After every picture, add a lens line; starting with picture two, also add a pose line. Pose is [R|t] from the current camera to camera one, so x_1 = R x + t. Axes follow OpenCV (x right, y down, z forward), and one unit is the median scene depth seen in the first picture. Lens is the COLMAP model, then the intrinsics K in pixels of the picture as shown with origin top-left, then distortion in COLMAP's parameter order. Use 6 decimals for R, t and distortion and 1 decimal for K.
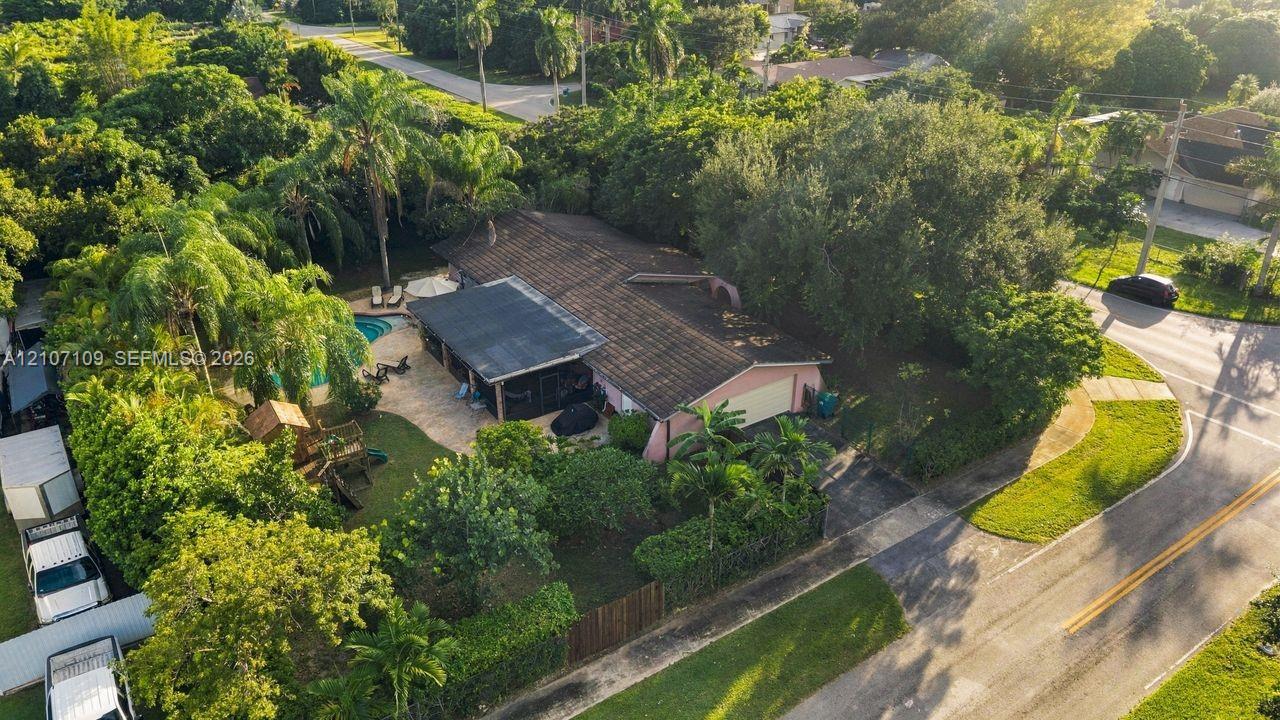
lens RADIAL K [[853.1, 0, 640.0], [0, 853.1, 360.0], [0, 0, 1]] dist [0.008903, -0.000035]
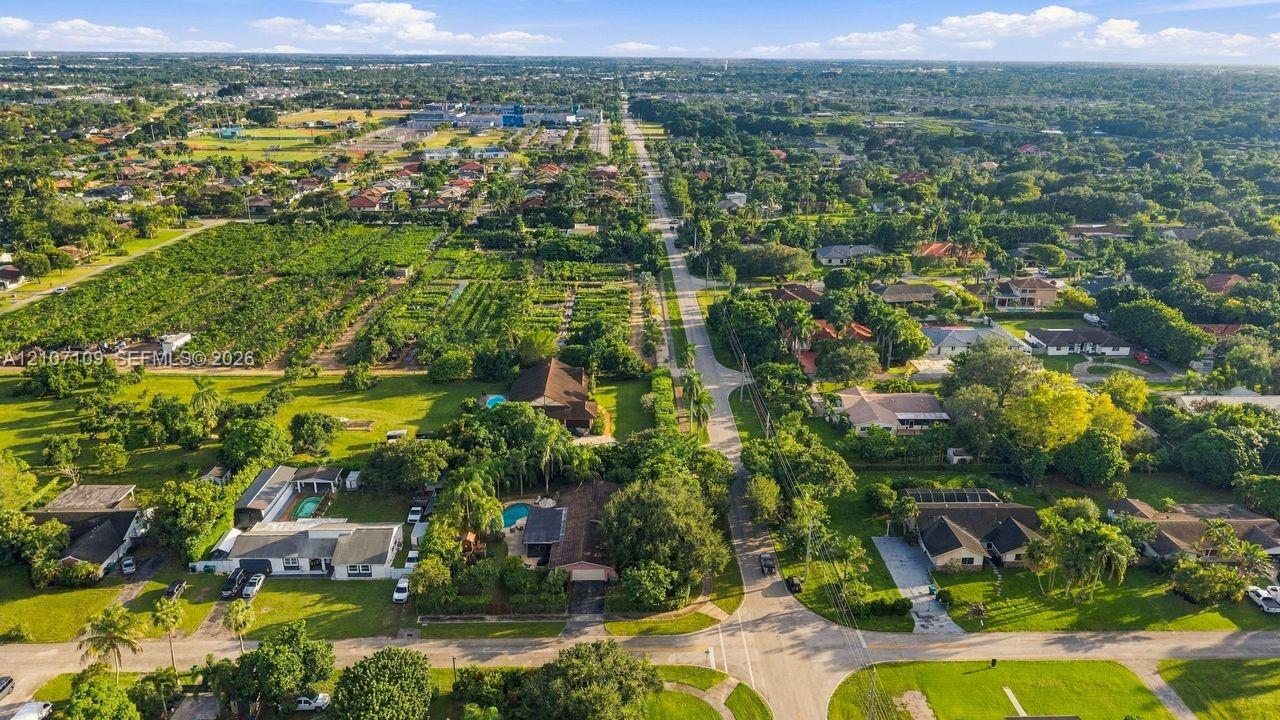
lens RADIAL K [[853.1, 0, 640.0], [0, 853.1, 360.0], [0, 0, 1]] dist [0.008903, -0.000035]
pose [[0.836741, 0.191532, -0.513011, 1.785900], [-0.249094, 0.967429, -0.045094, -0.631269], [0.487665, 0.165520, 0.857197, -1.803100]]
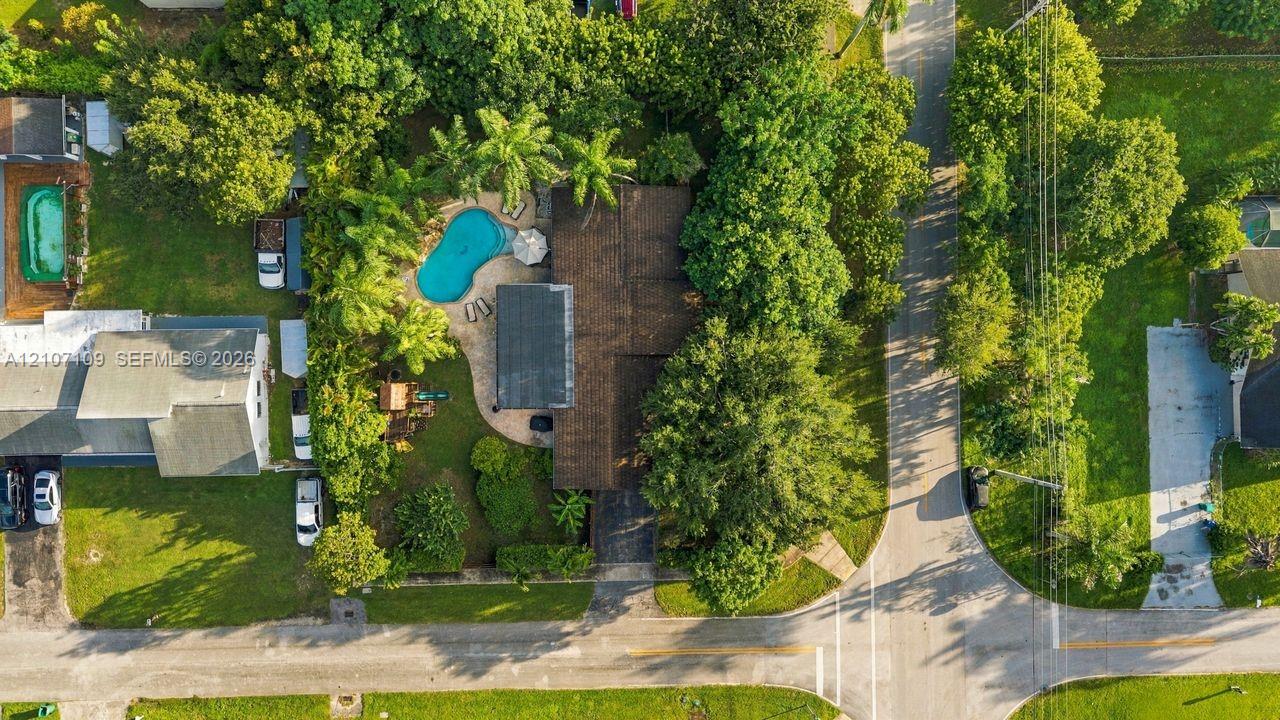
lens RADIAL K [[853.1, 0, 640.0], [0, 853.1, 360.0], [0, 0, 1]] dist [0.008903, -0.000035]
pose [[0.833783, 0.552049, 0.006952, 0.012261], [-0.257505, 0.377721, 0.889392, -1.681128], [0.488362, -0.743350, 0.457093, 0.349824]]
